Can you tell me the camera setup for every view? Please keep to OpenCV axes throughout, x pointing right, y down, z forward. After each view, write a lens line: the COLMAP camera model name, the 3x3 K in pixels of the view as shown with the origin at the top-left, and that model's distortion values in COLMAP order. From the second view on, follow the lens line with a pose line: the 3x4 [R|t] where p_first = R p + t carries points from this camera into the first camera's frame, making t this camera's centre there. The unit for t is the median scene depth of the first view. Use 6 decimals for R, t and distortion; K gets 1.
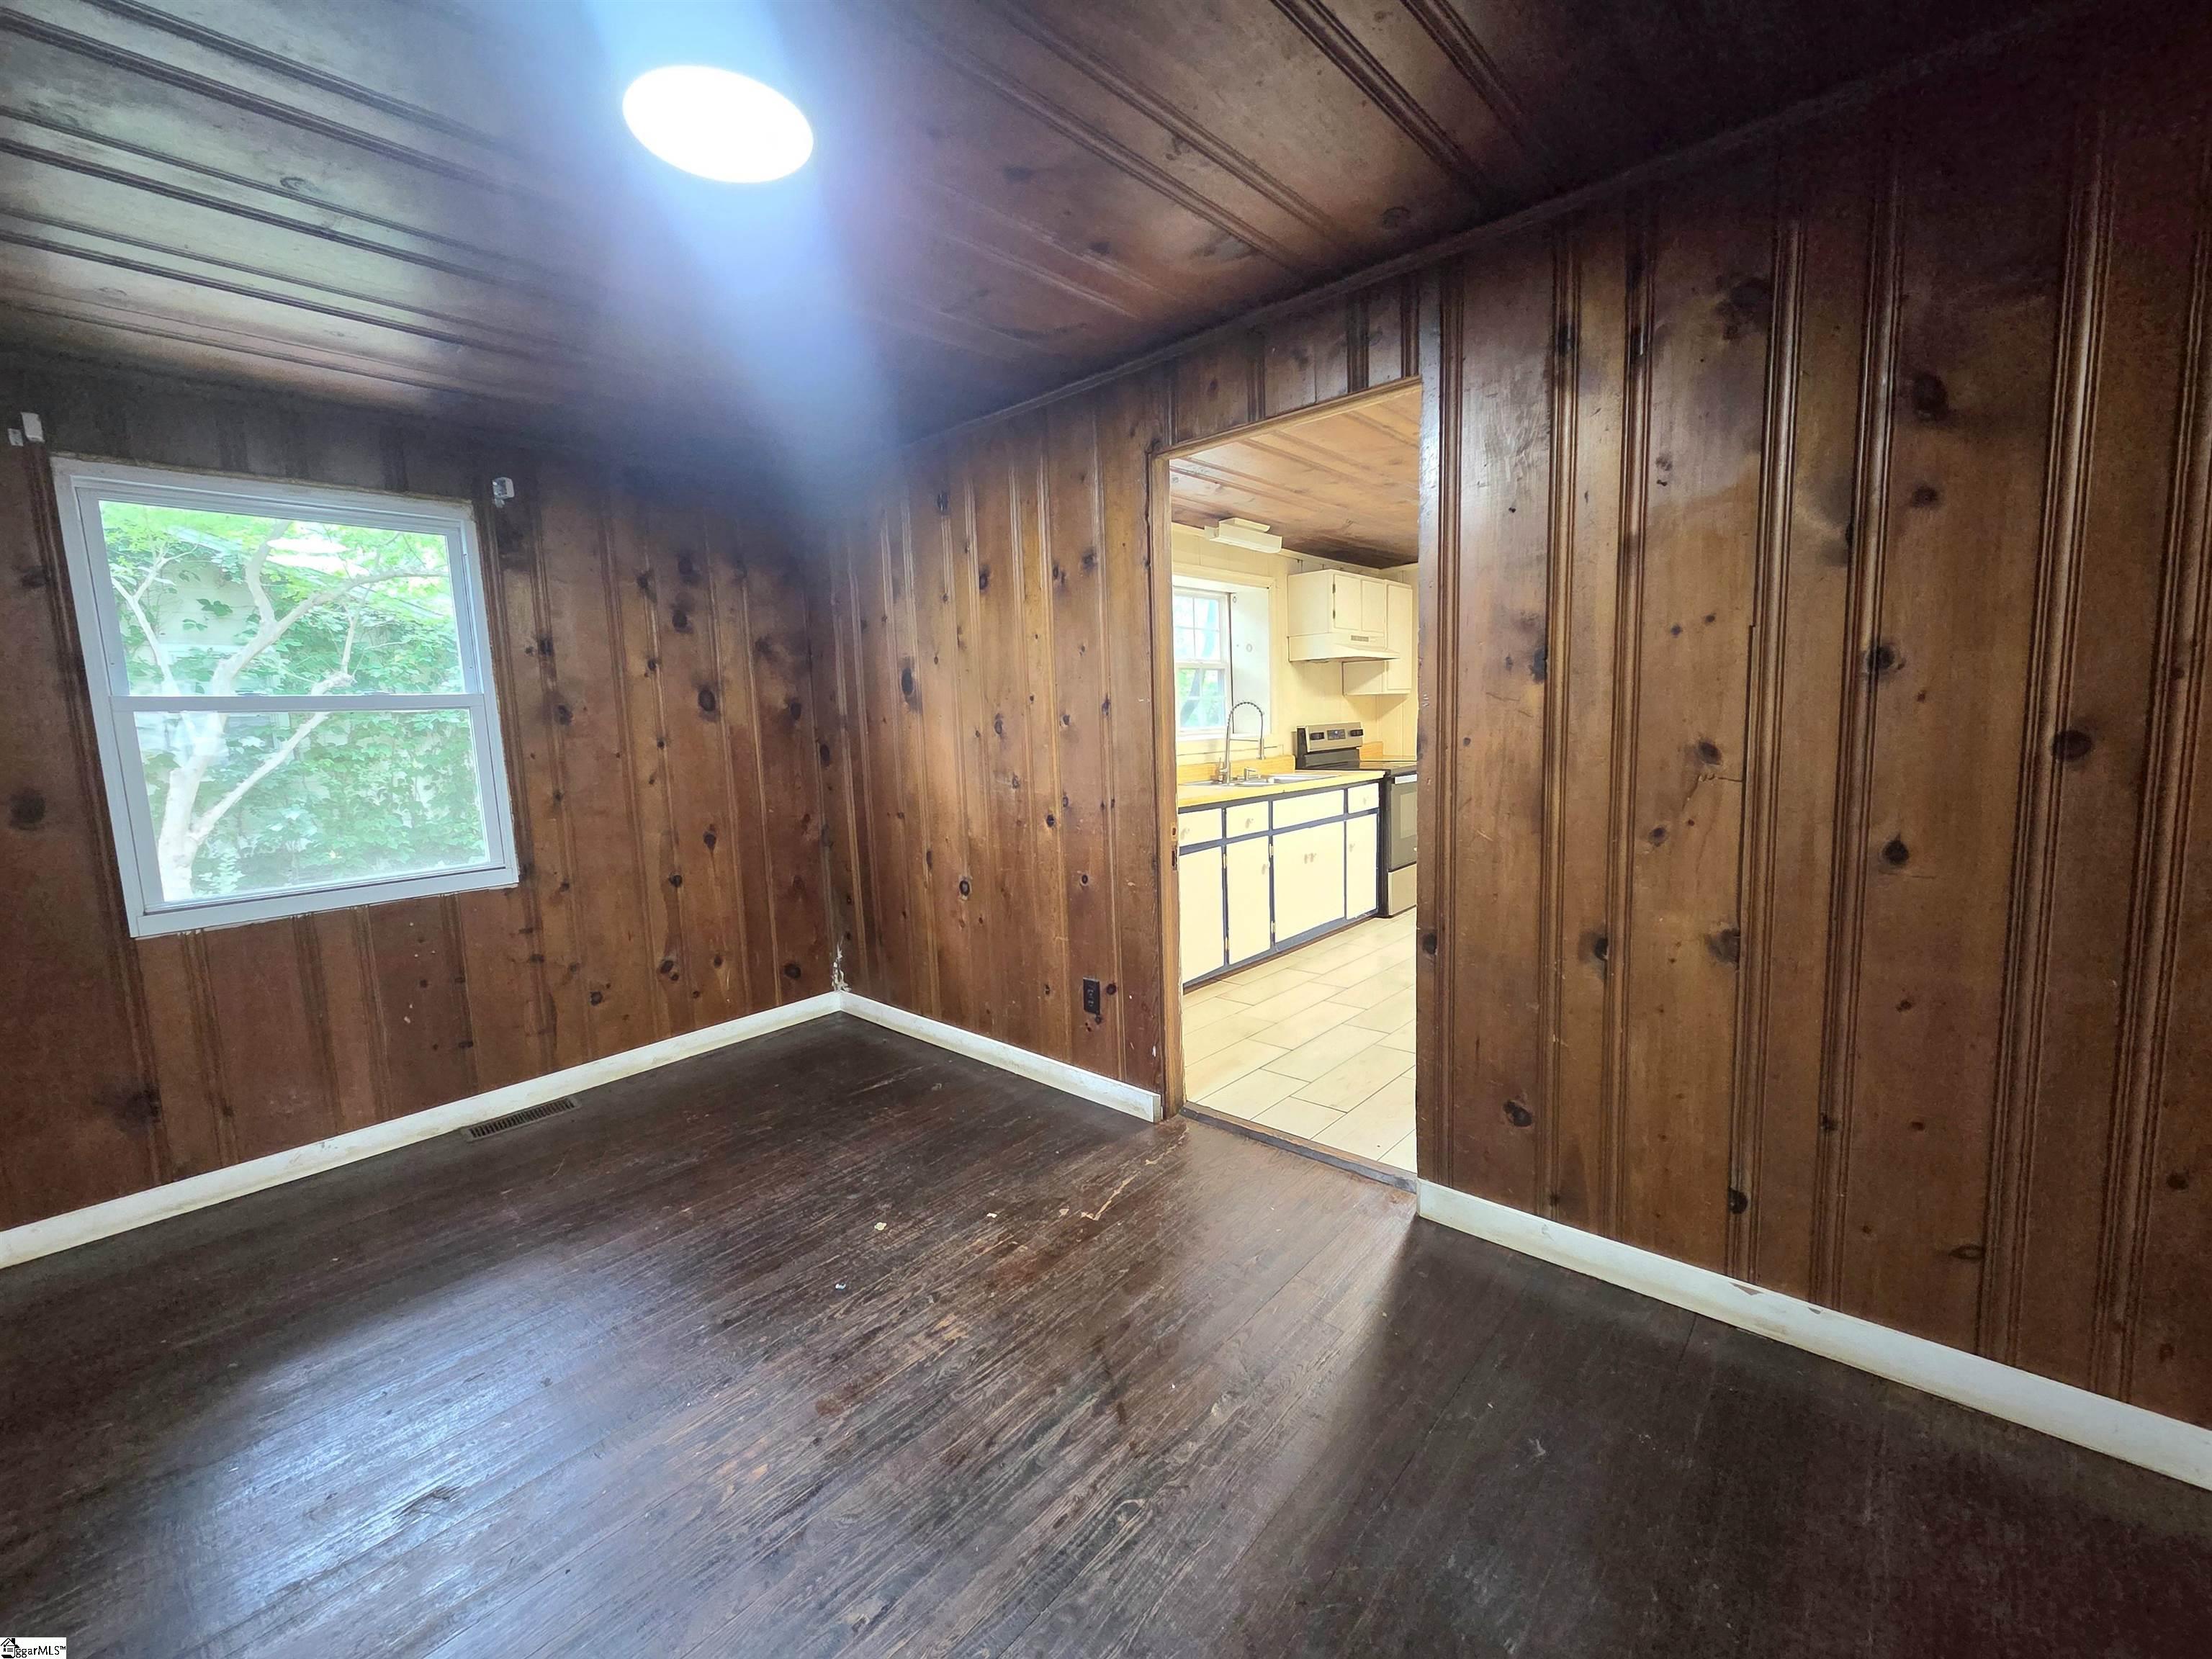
lens RADIAL K [[912.5, 0, 1097.5], [0, 912.5, 820.9], [0, 0, 1]] dist [0.003517, 0.000204]
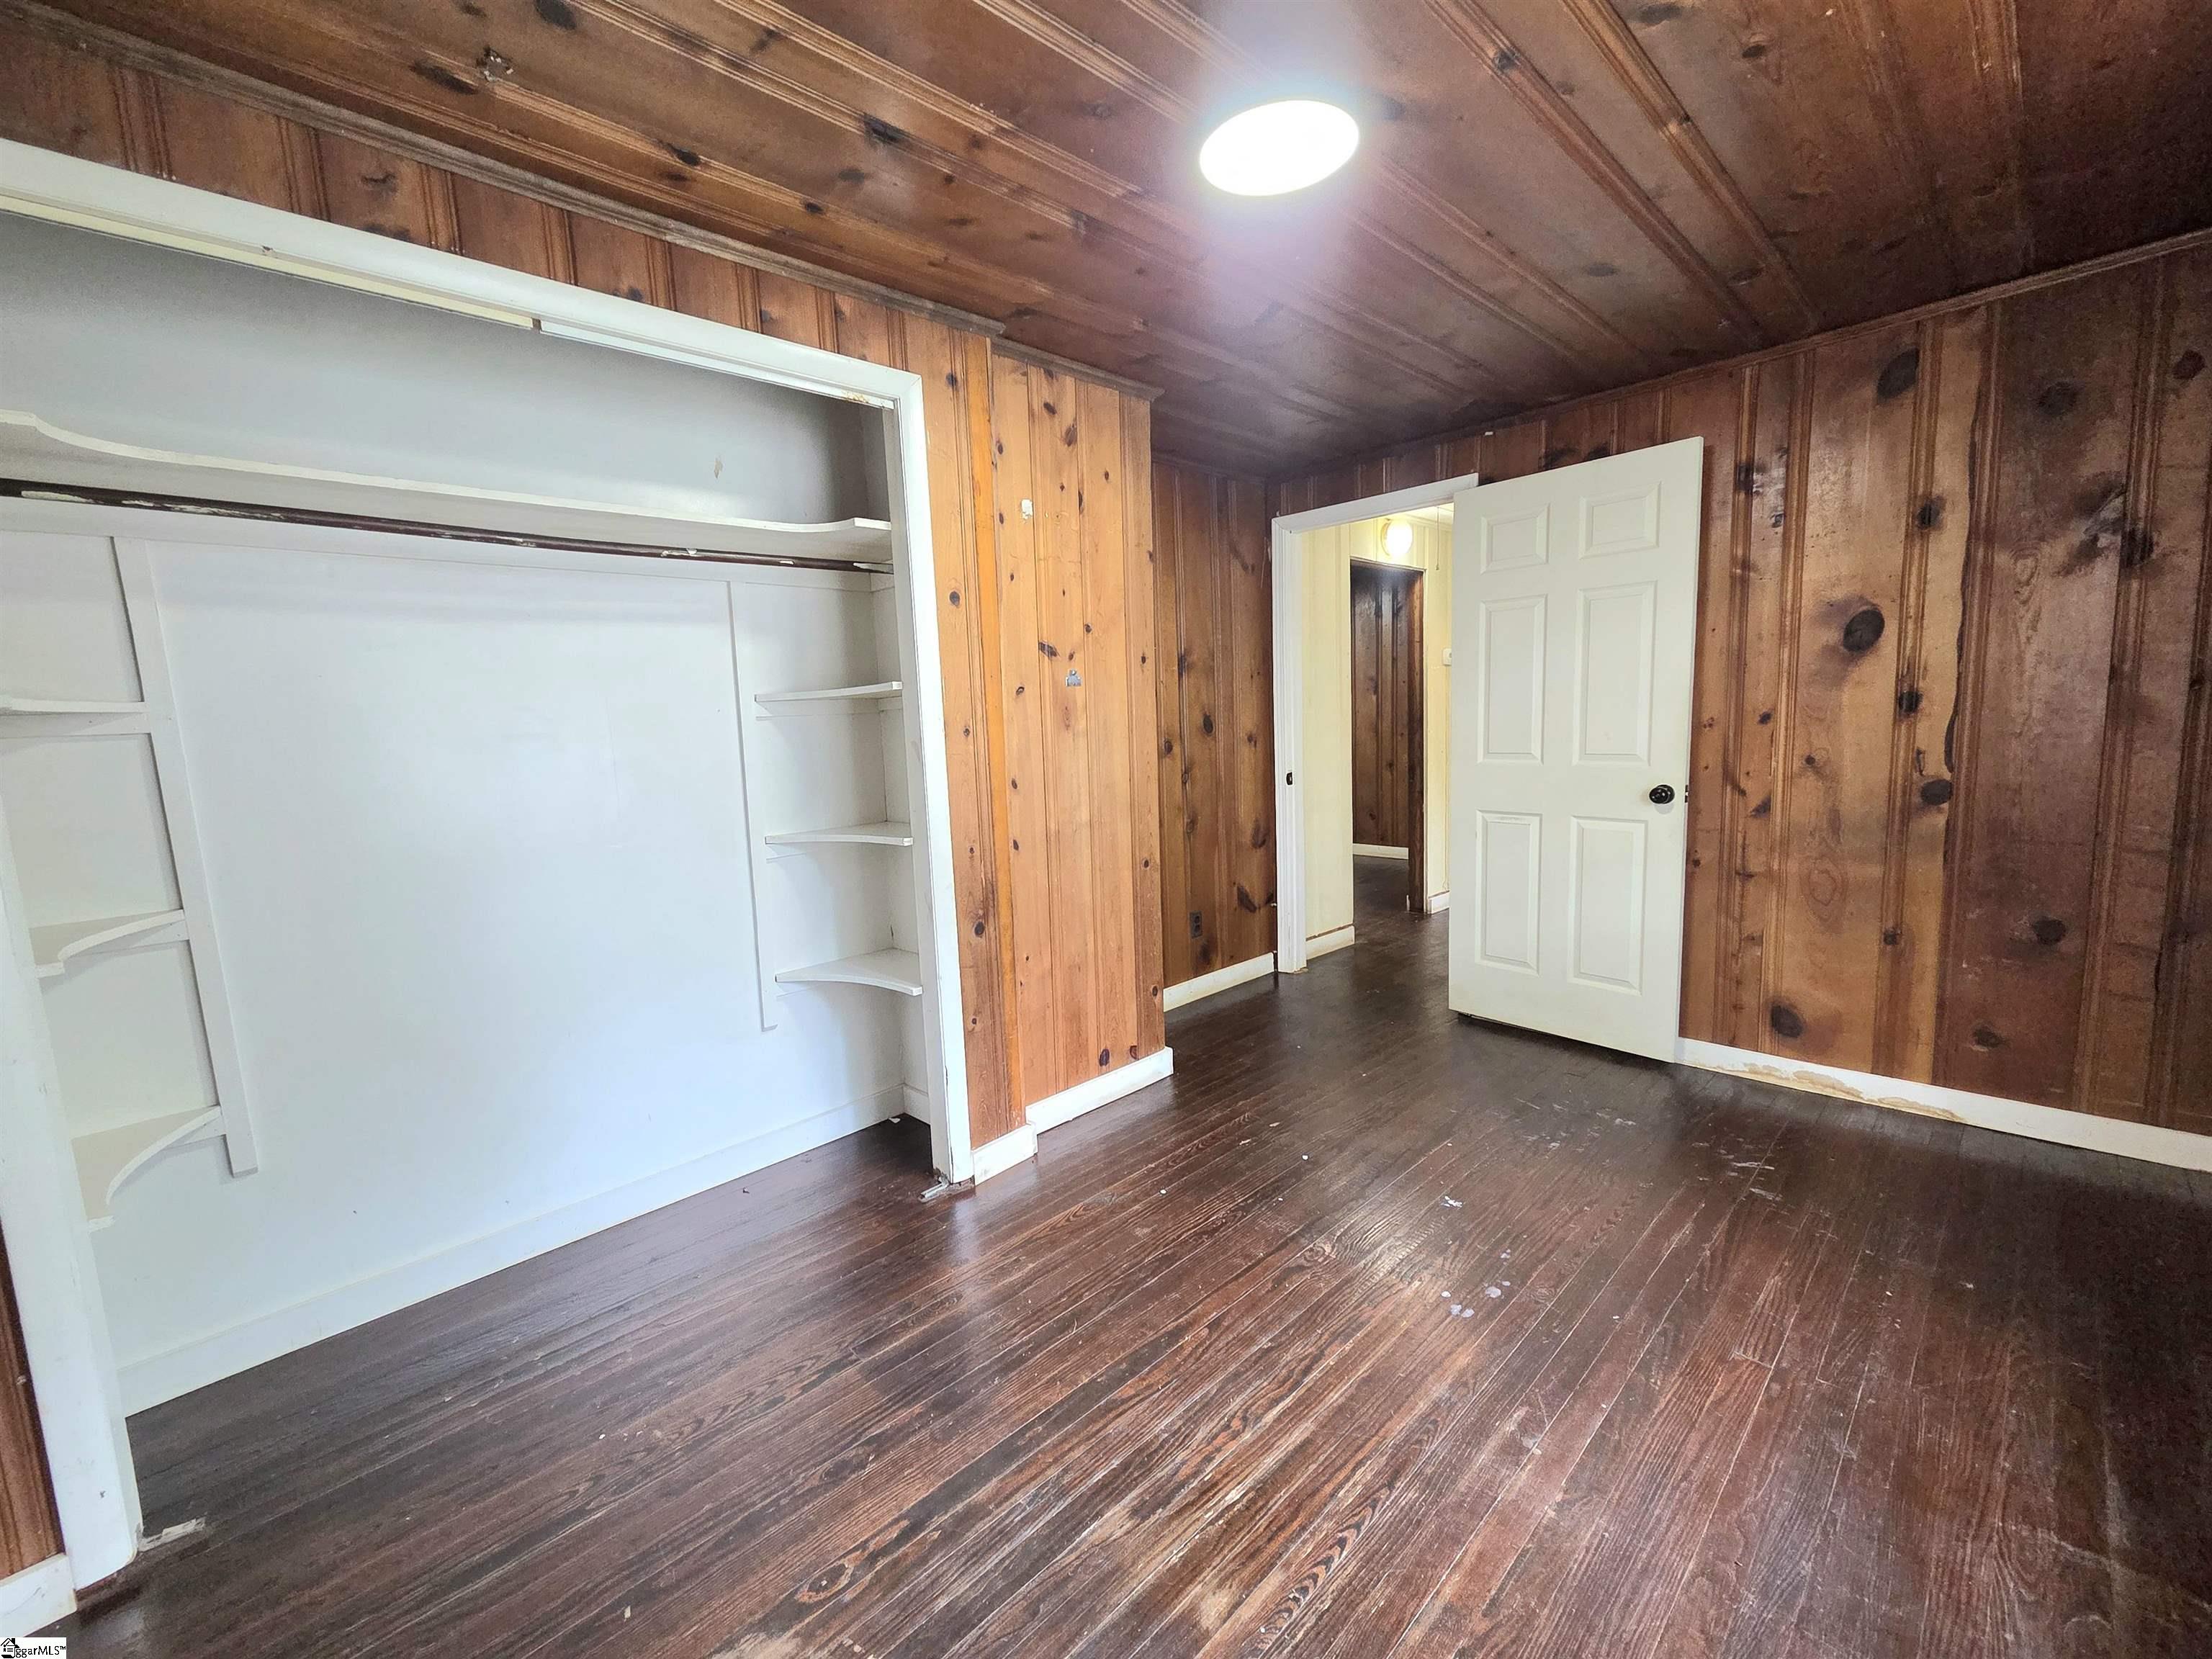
lens RADIAL K [[912.5, 0, 1104.7], [0, 912.5, 828.0], [0, 0, 1]] dist [0.003517, 0.000204]
pose [[0.938050, 0.045870, -0.343452, 0.499941], [-0.036576, 0.998769, 0.033494, 0.200822], [0.344565, -0.018857, 0.938573, -1.898553]]
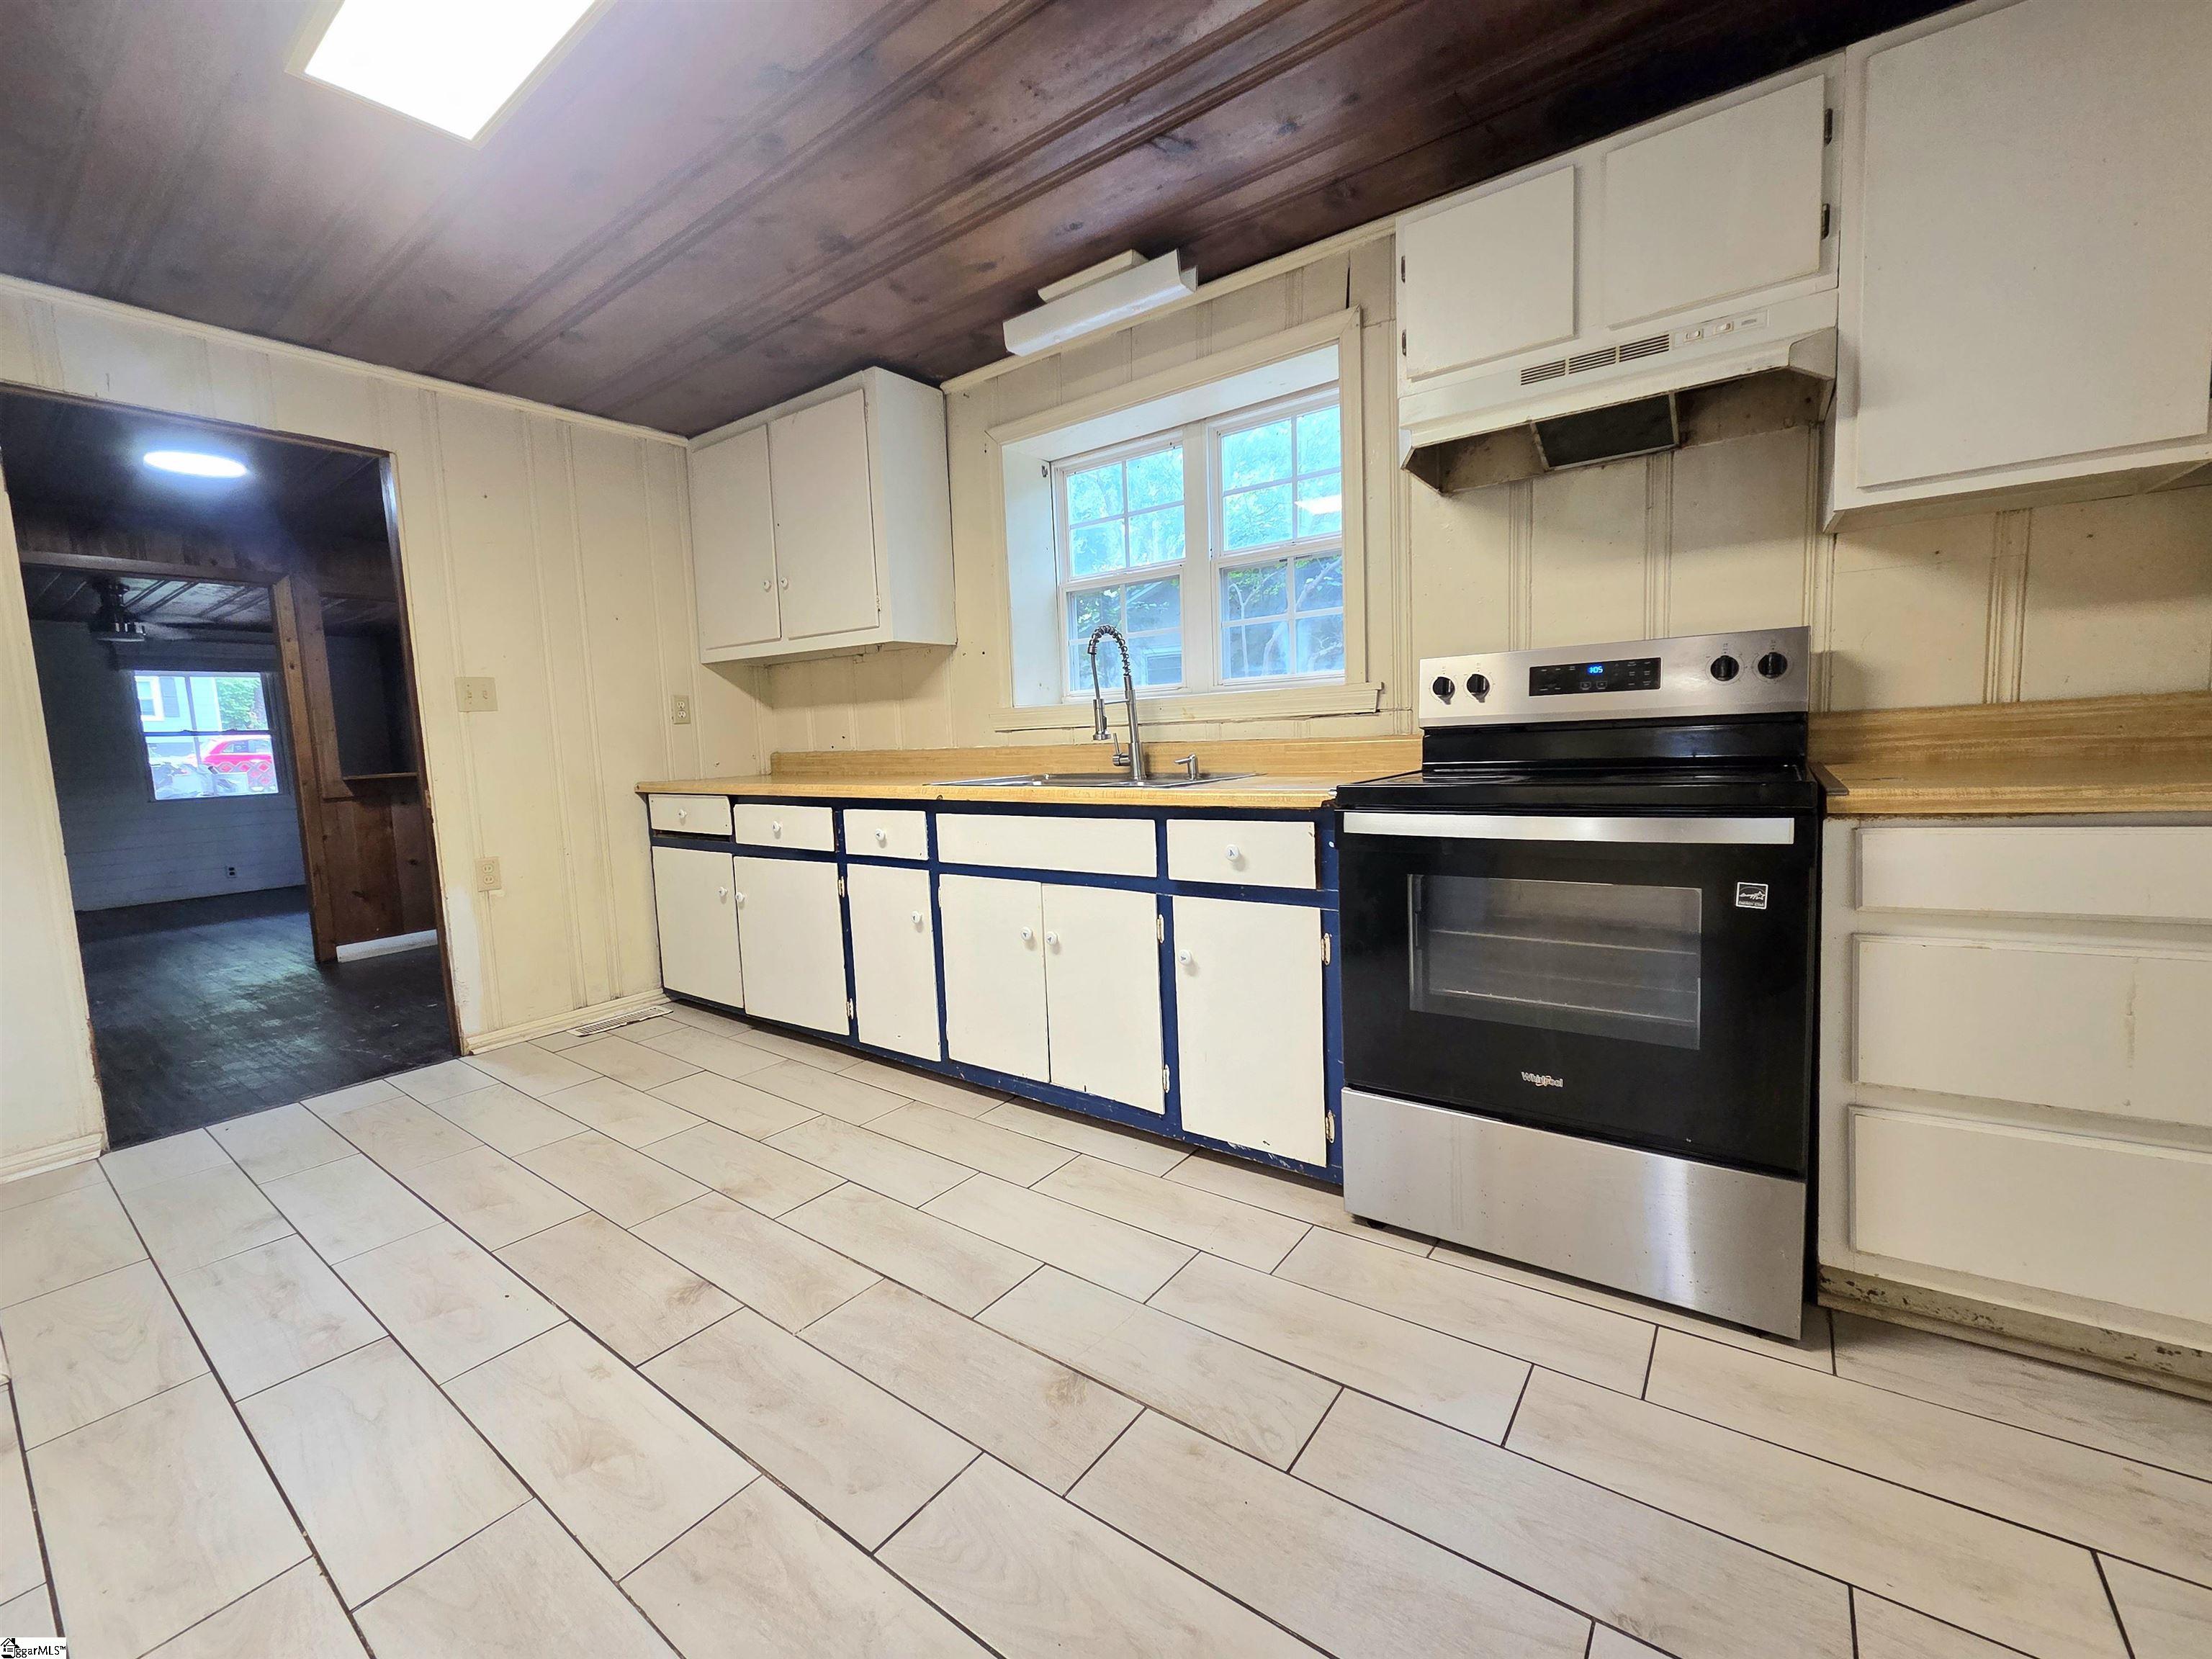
lens RADIAL K [[912.5, 0, 1095.1], [0, 912.5, 826.3], [0, 0, 1]] dist [0.003517, 0.000204]
pose [[0.093549, 0.132878, -0.986708, 1.242355], [-0.070219, 0.989466, 0.126592, -0.150133], [0.993135, 0.057443, 0.101894, 1.690104]]
